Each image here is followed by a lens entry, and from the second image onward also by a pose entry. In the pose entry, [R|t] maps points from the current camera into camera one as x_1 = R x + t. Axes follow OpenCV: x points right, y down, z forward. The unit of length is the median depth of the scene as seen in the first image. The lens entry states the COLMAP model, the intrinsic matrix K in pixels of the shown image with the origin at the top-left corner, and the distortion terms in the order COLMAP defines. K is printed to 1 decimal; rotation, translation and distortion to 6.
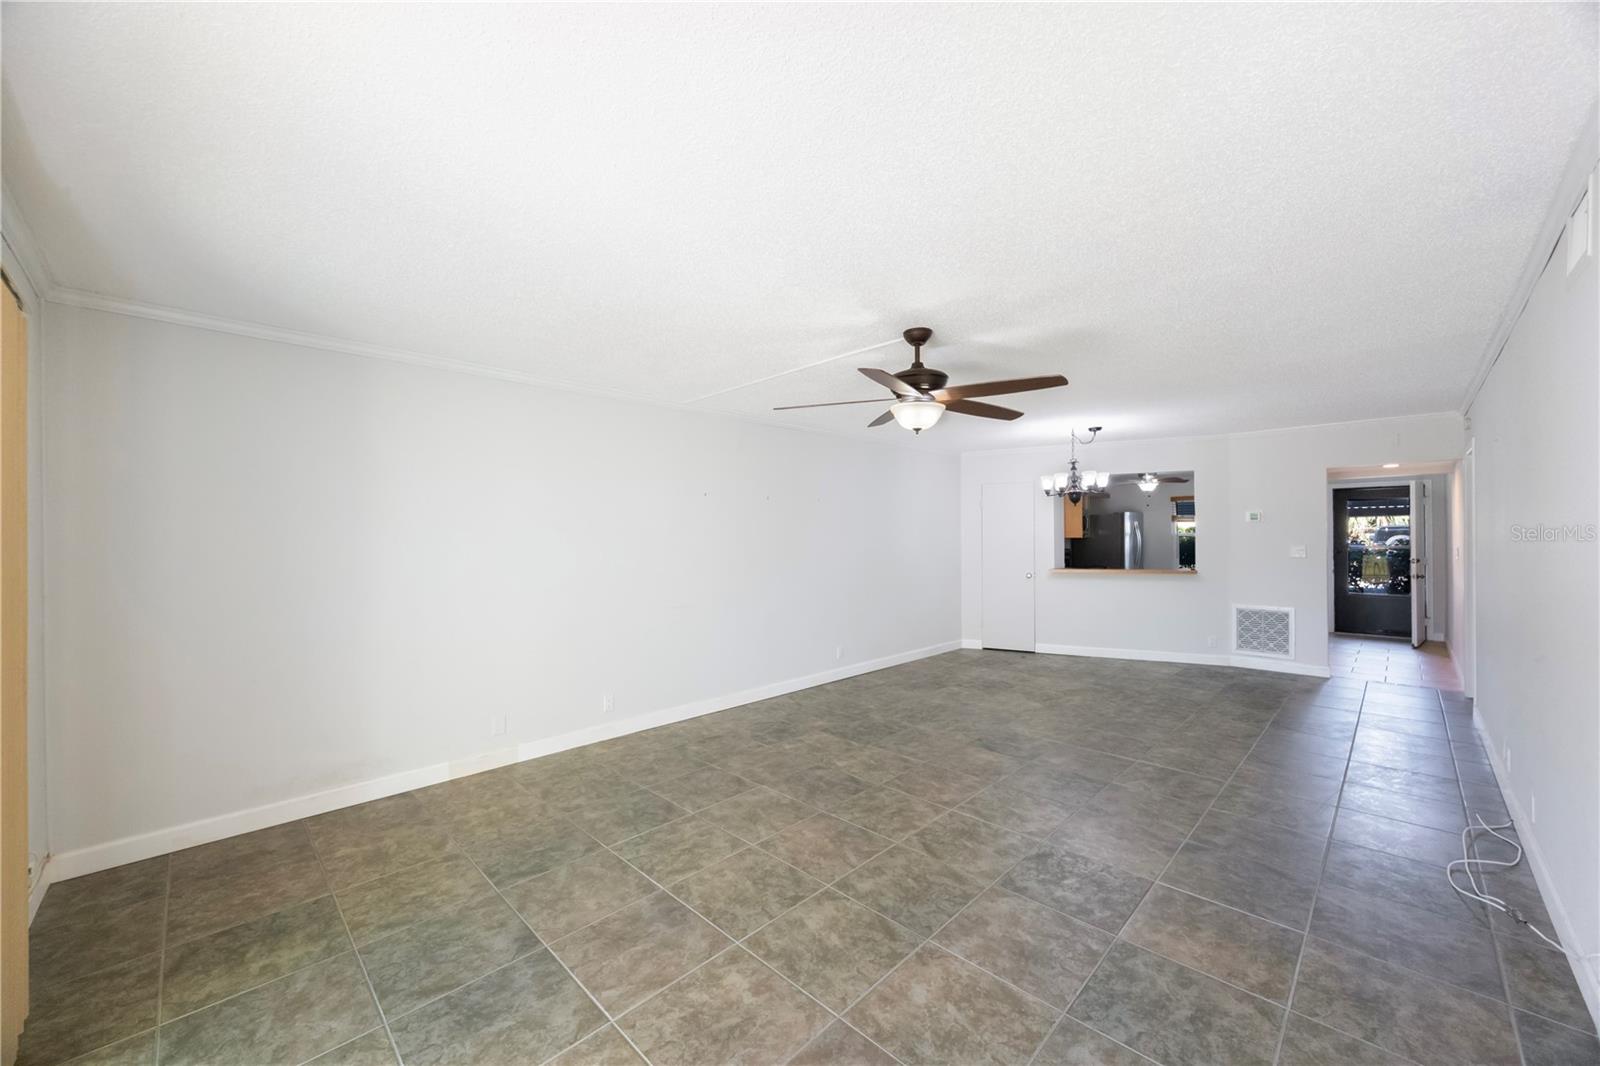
lens RADIAL K [[605.8, 0, 799.0], [0, 605.8, 536.0], [0, 0, 1]] dist [-0.005519, 0.001294]
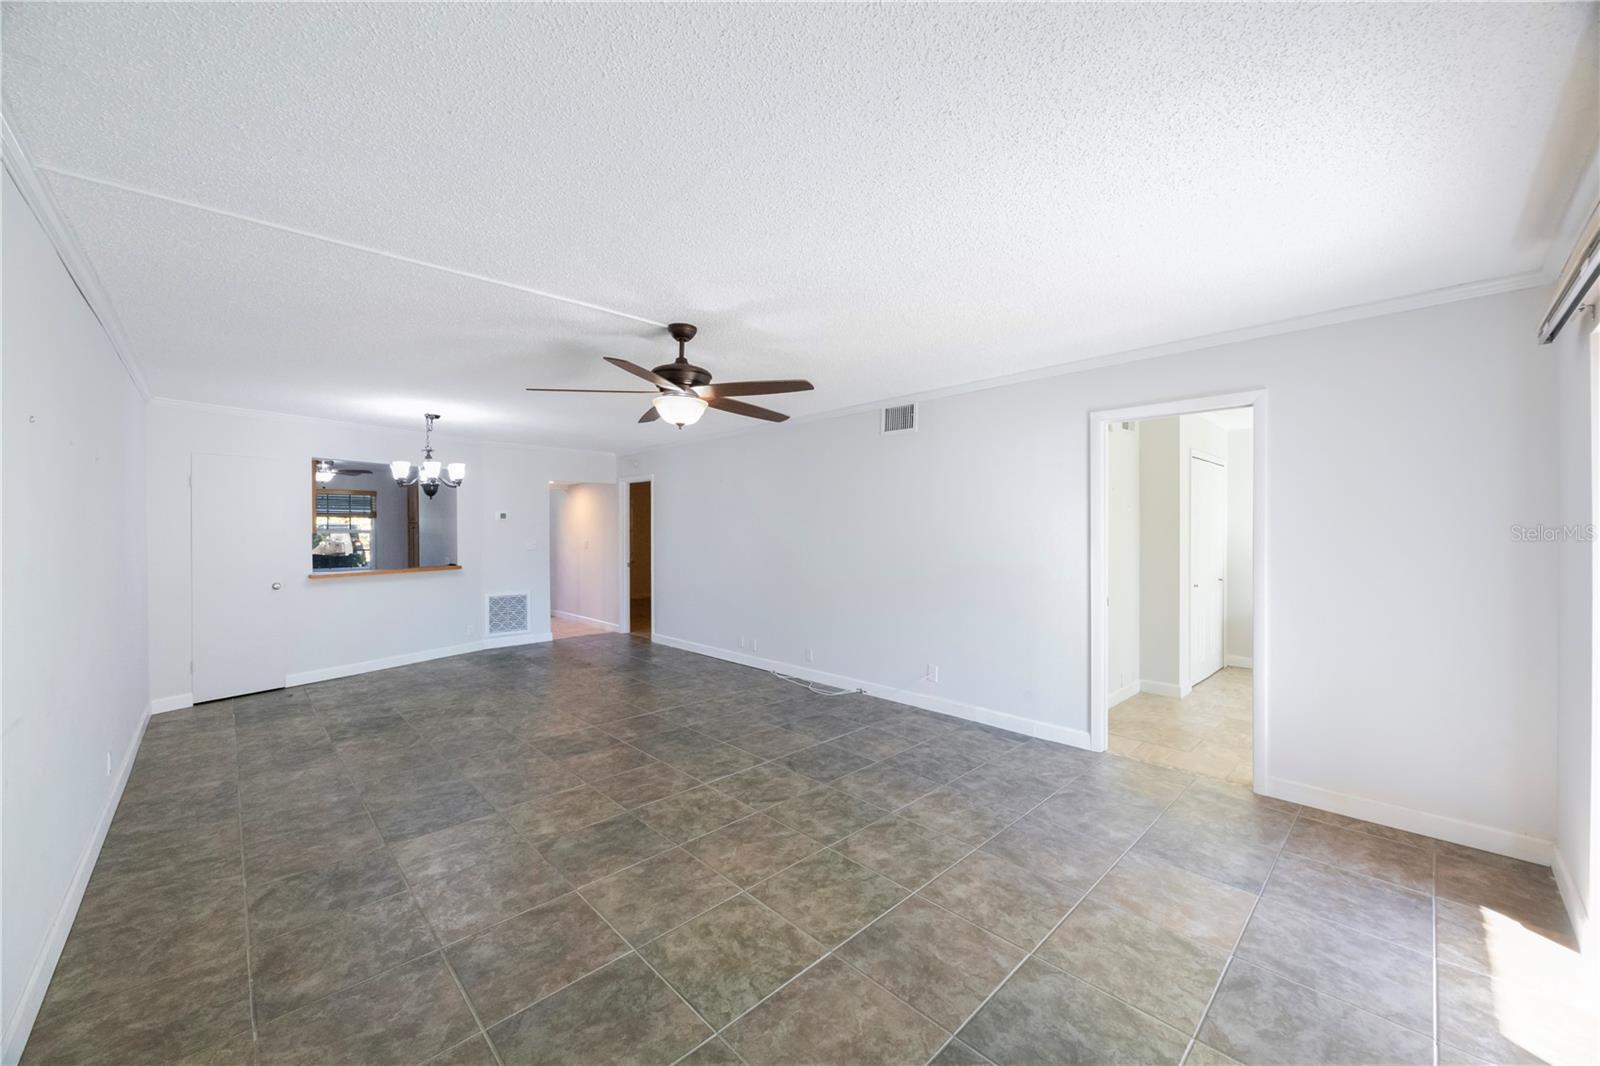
lens RADIAL K [[605.8, 0, 811.4], [0, 605.8, 533.6], [0, 0, 1]] dist [-0.005519, 0.001294]
pose [[0.011919, 0.001151, 0.999928, -0.732310], [0.001221, 0.999999, -0.001166, 0.005438], [-0.999928, 0.001234, 0.011918, 0.704145]]
